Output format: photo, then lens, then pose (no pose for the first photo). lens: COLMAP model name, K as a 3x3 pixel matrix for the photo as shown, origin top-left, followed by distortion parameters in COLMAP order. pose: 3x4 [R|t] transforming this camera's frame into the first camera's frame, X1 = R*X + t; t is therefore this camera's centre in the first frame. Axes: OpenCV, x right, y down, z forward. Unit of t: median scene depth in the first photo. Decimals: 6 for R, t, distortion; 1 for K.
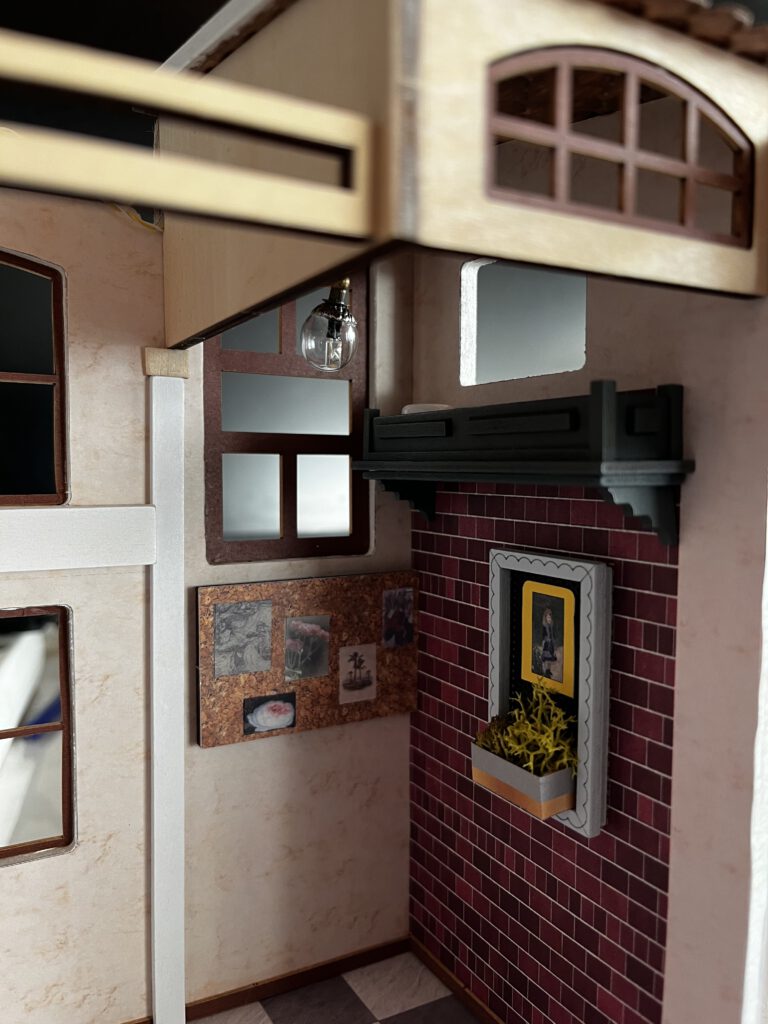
lens RADIAL K [[817.0, 0, 384.0], [0, 817.0, 512.0], [0, 0, 1]] dist [0.048180, -0.115175]
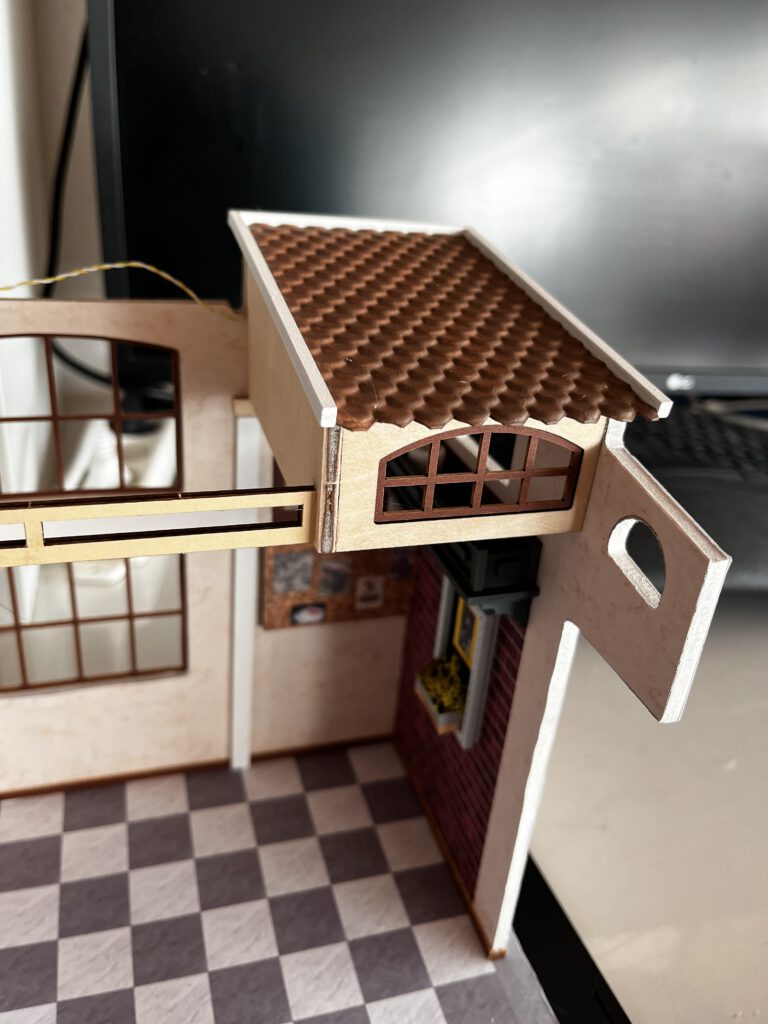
lens RADIAL K [[817.0, 0, 384.0], [0, 817.0, 512.0], [0, 0, 1]] dist [0.048180, -0.115175]
pose [[0.976054, 0.159460, -0.147955, 0.208705], [-0.090061, 0.915367, 0.392418, -0.576216], [0.198008, -0.369696, 0.907809, -0.334866]]
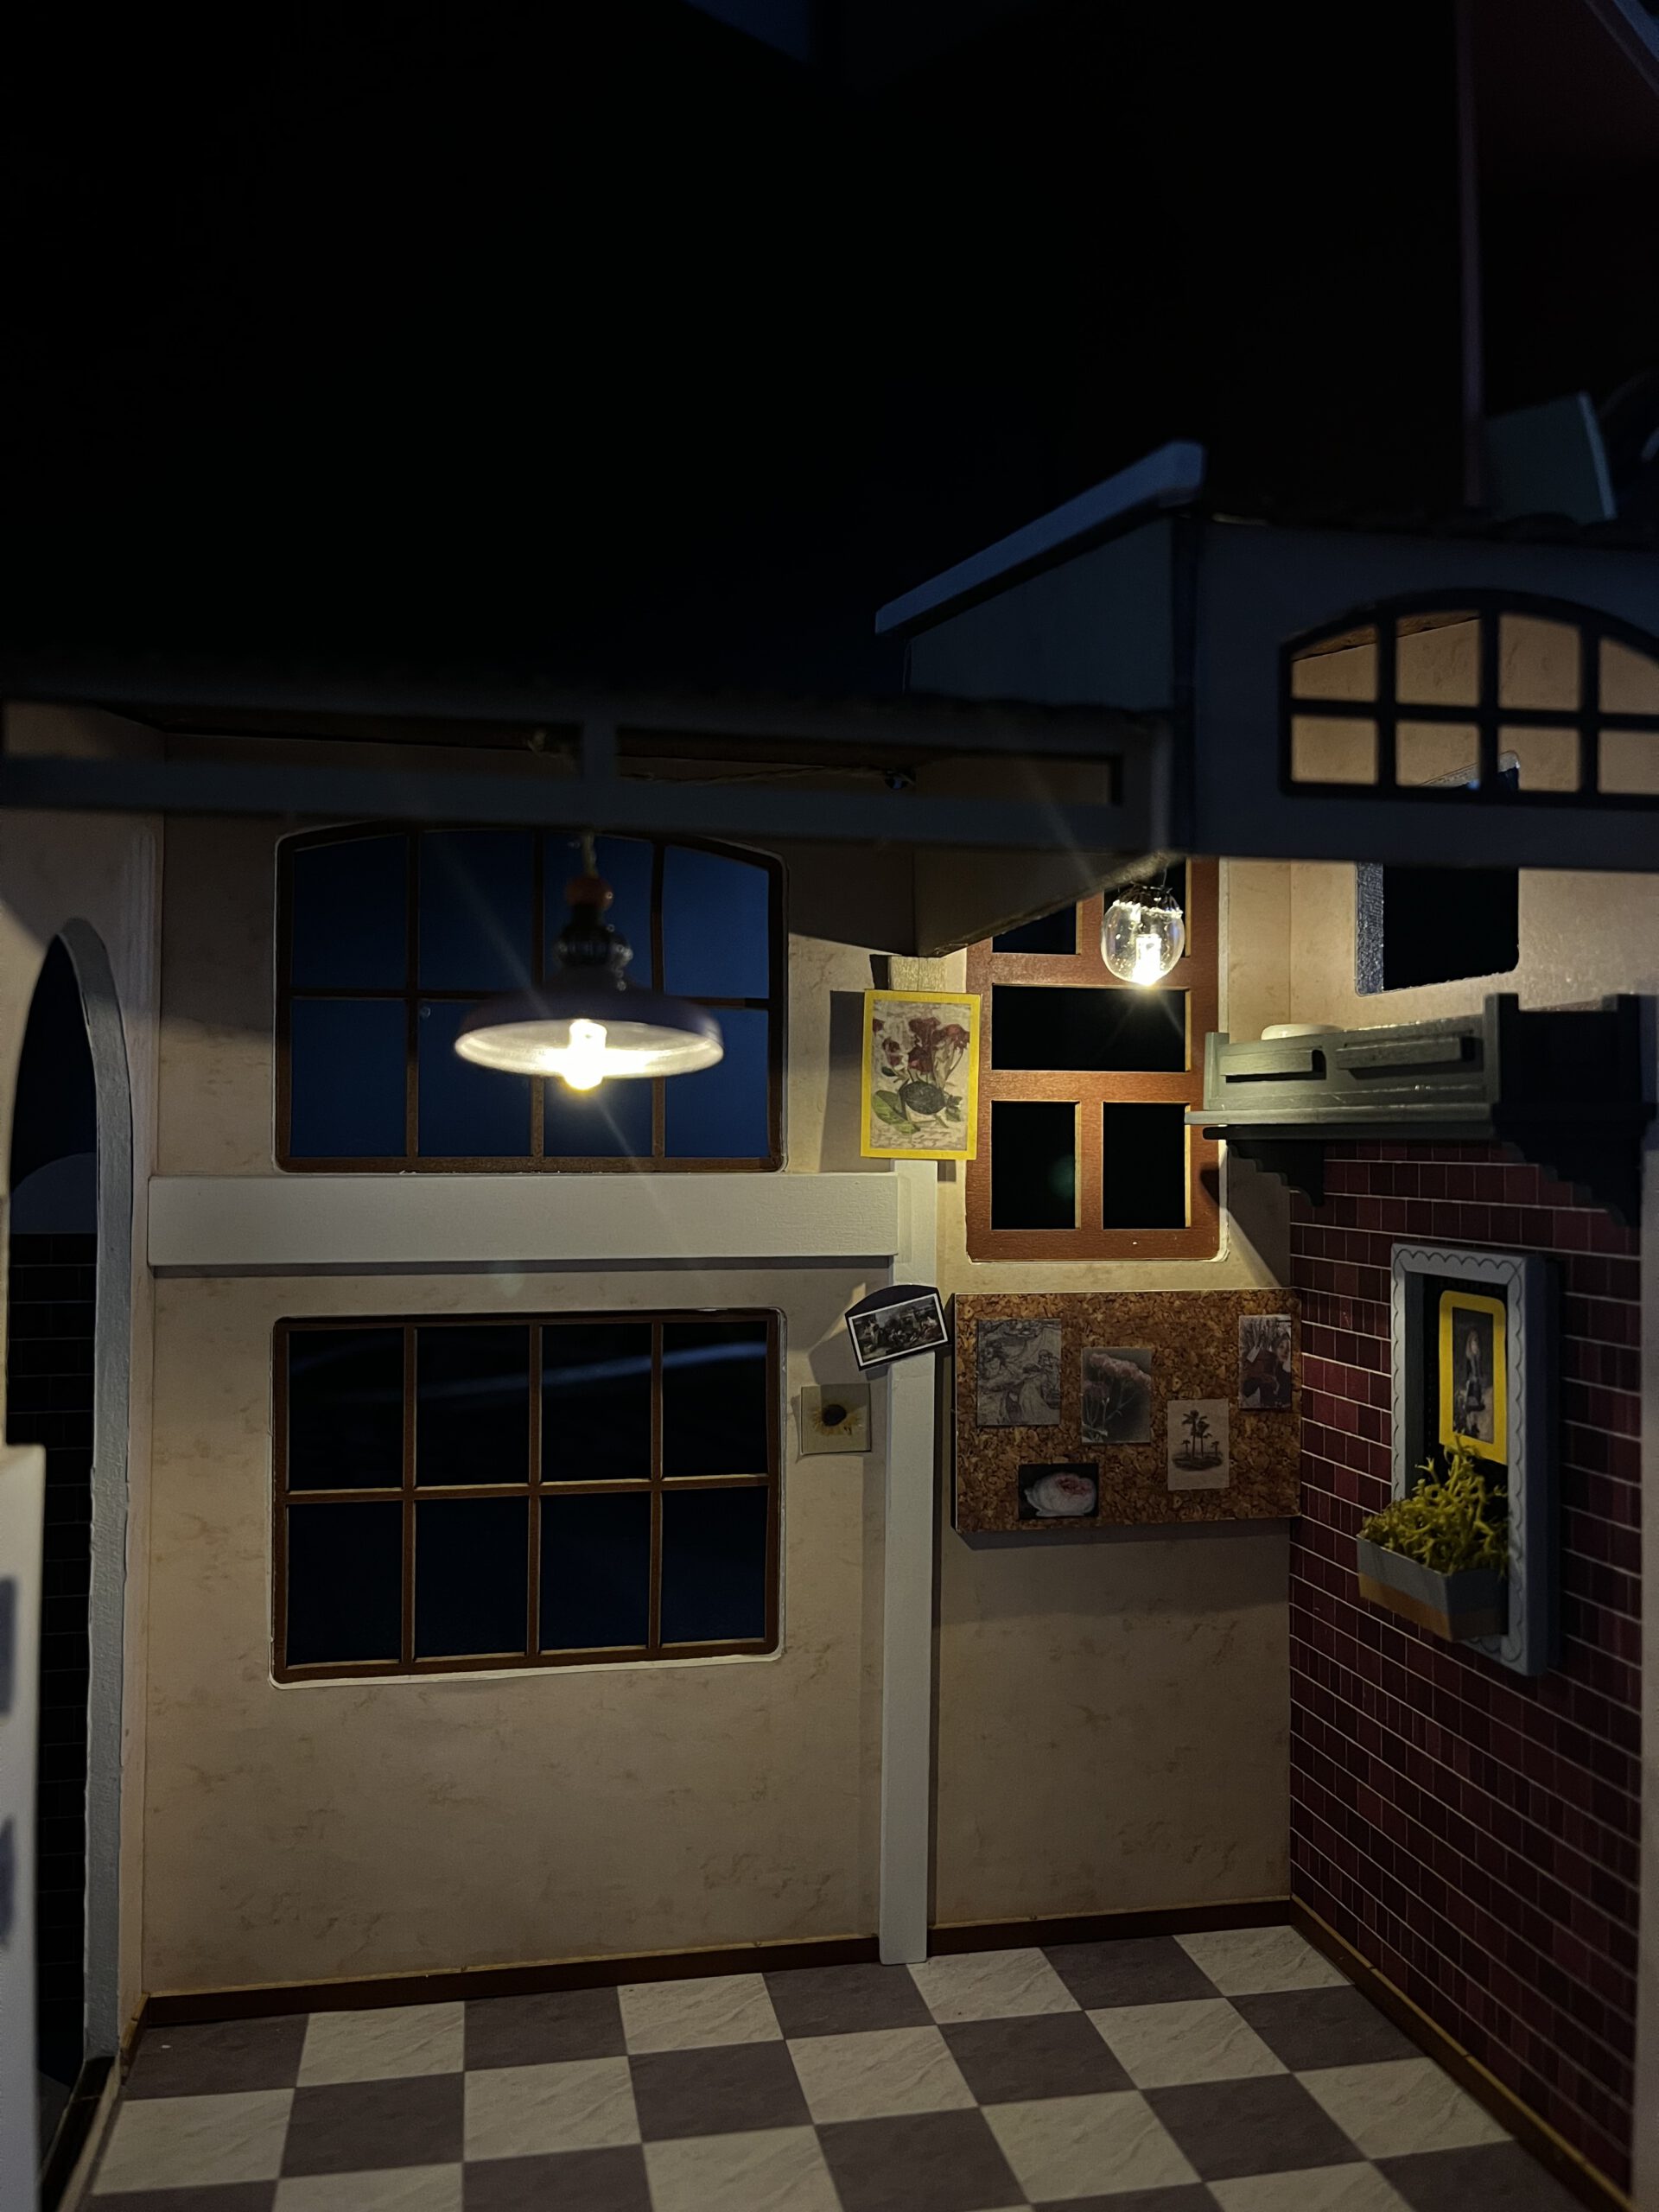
lens RADIAL K [[1764.8, 0, 829.5], [0, 1764.8, 1106.0], [0, 0, 1]] dist [0.048180, -0.115175]
pose [[0.954573, -0.004598, -0.297941, 0.114683], [-0.019317, 0.996823, -0.077273, 0.050084], [0.297350, 0.079518, 0.951452, -0.454448]]
